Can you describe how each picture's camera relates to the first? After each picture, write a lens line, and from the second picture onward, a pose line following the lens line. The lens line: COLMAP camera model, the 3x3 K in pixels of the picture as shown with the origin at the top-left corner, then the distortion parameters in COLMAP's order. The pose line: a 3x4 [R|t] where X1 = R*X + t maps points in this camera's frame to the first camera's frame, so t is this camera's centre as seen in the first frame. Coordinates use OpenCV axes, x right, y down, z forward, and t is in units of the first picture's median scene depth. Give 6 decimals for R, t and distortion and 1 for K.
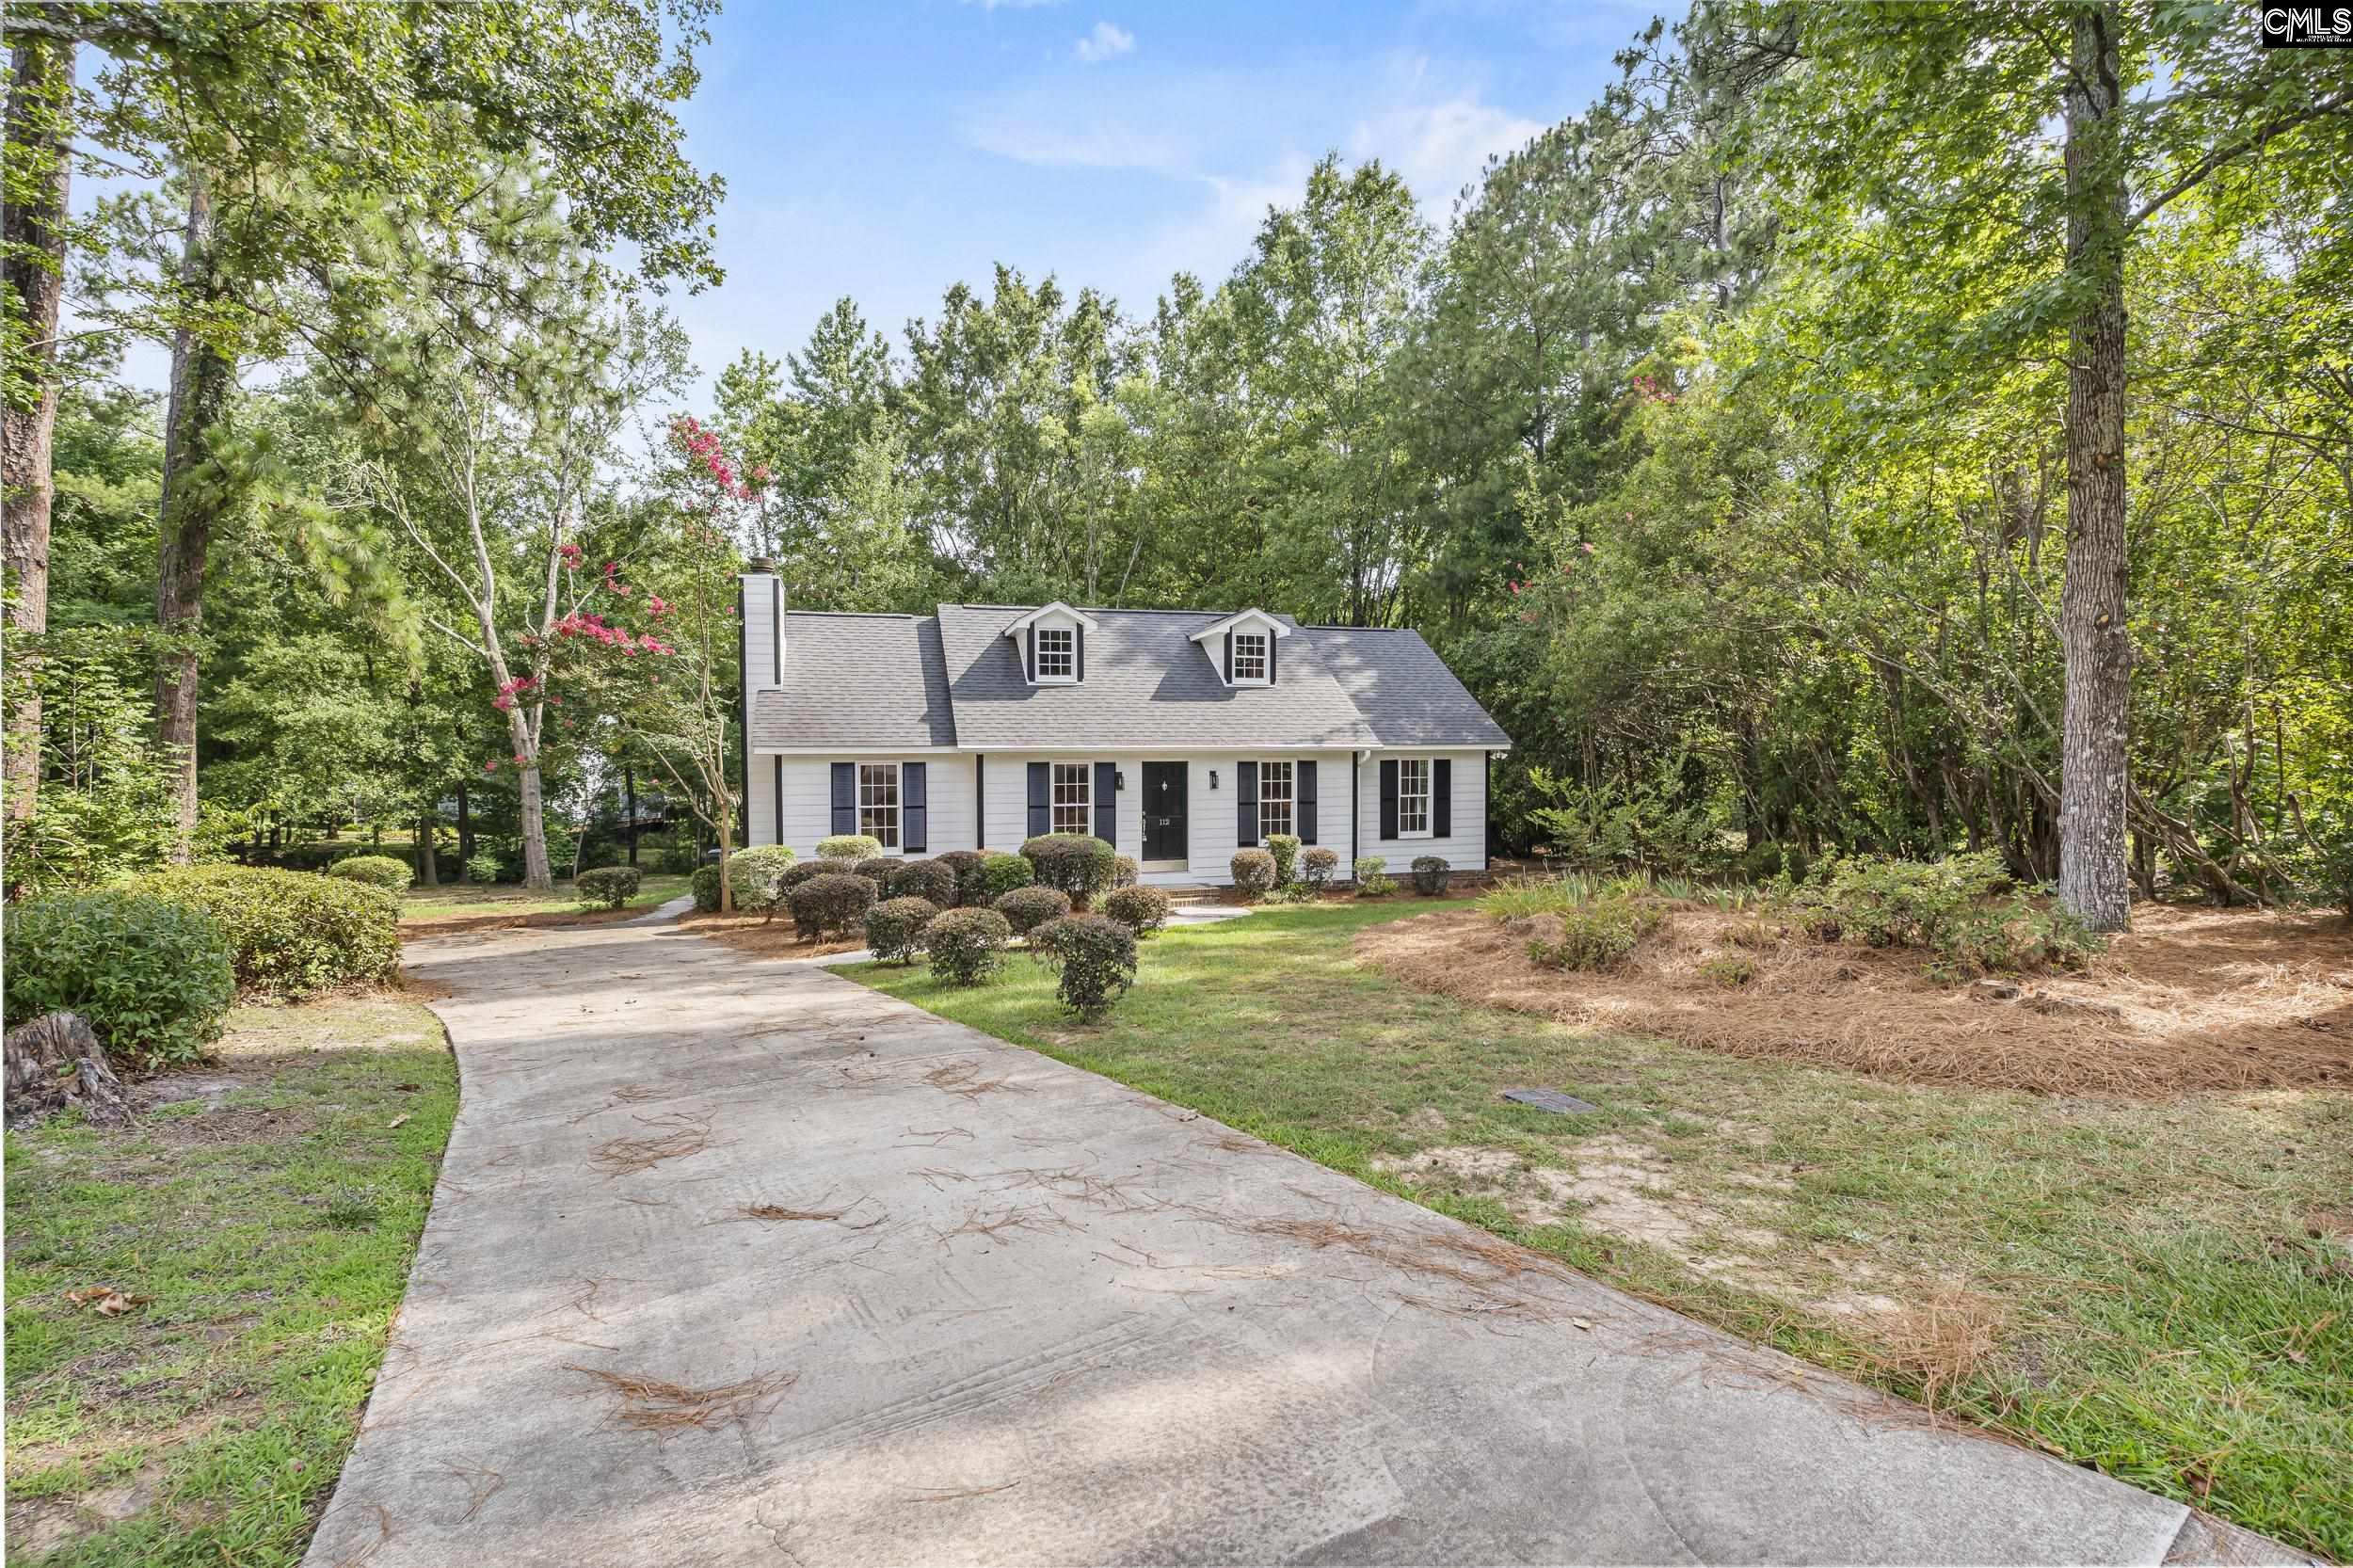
lens RADIAL K [[1071.1, 0, 1193.4], [0, 1071.1, 769.9], [0, 0, 1]] dist [0.000270, 0.000255]
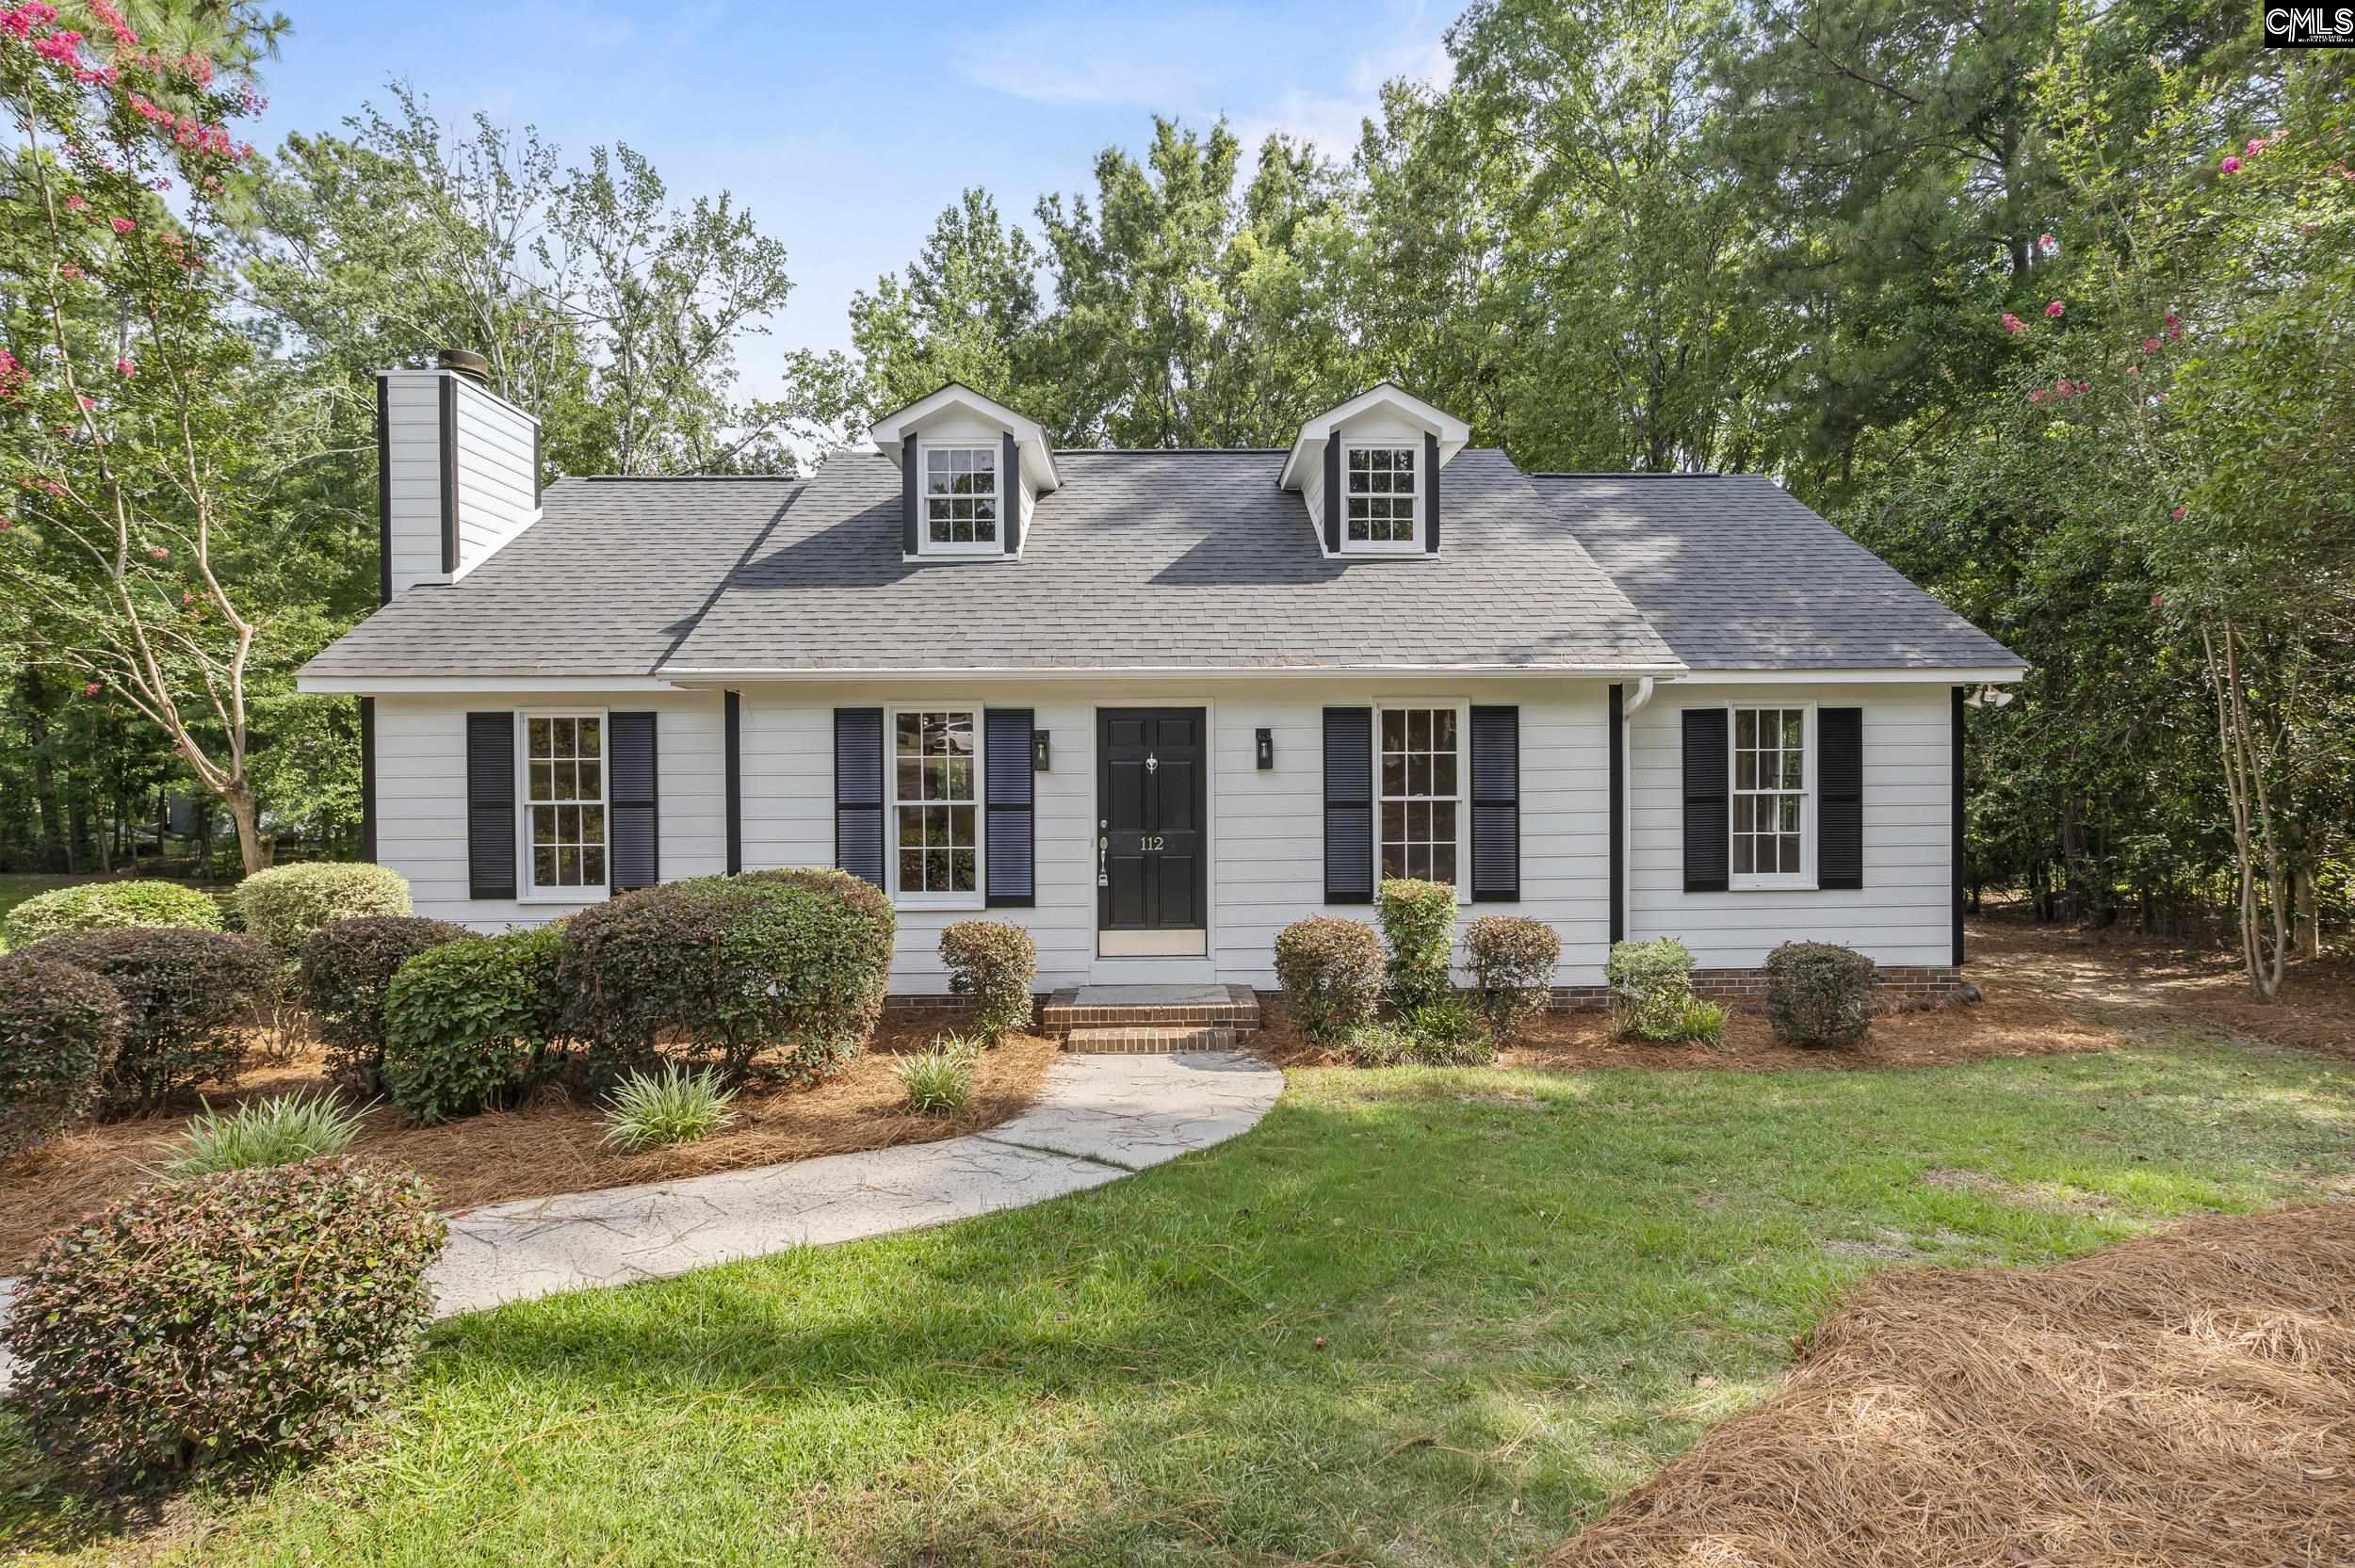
lens RADIAL K [[1071.8, 0, 1194.4], [0, 1071.8, 769.9], [0, 0, 1]] dist [0.000270, 0.000255]
pose [[0.962867, -0.002806, -0.269960, 0.103683], [-0.001471, 0.999877, -0.015639, 0.023413], [0.269971, 0.015456, 0.962744, 0.541233]]
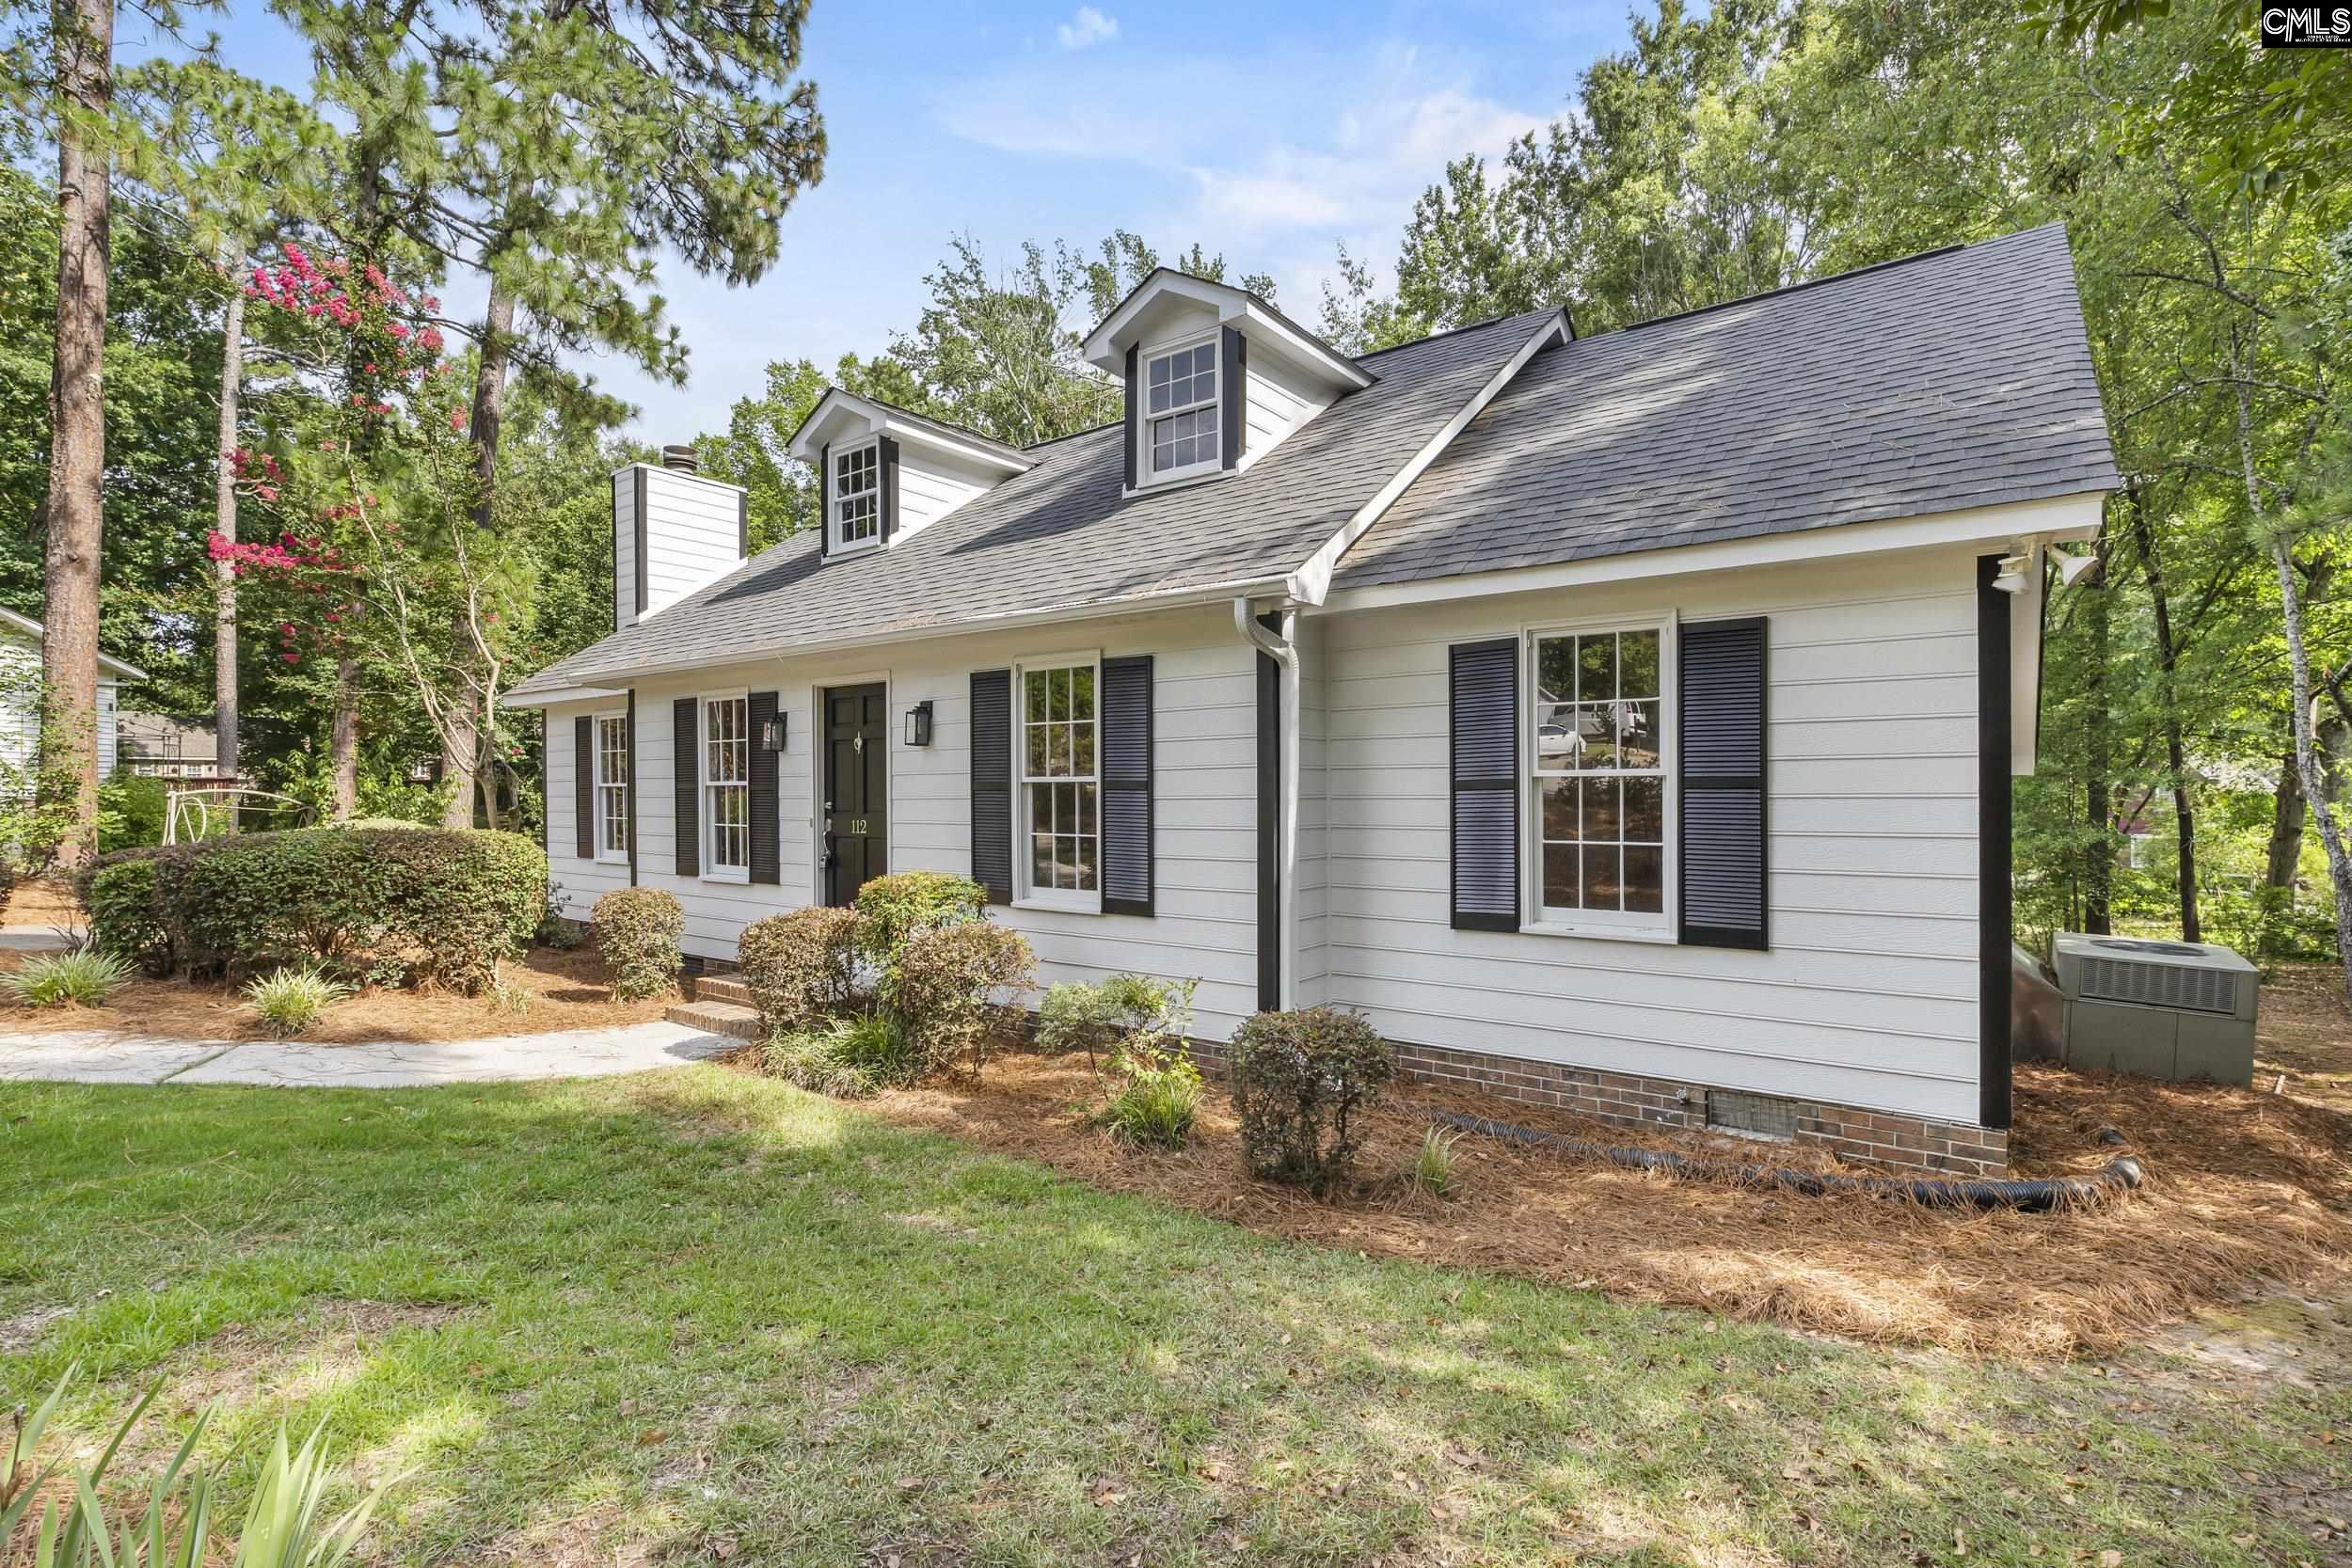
lens RADIAL K [[1039.6, 0, 1182.2], [0, 1039.6, 772.2], [0, 0, 1]] dist [0.000113, -0.000461]
pose [[0.565584, 0.004642, -0.824677, 0.372040], [-0.002200, 0.999989, 0.004120, 0.024222], [0.824688, -0.000516, 0.565588, 0.812337]]
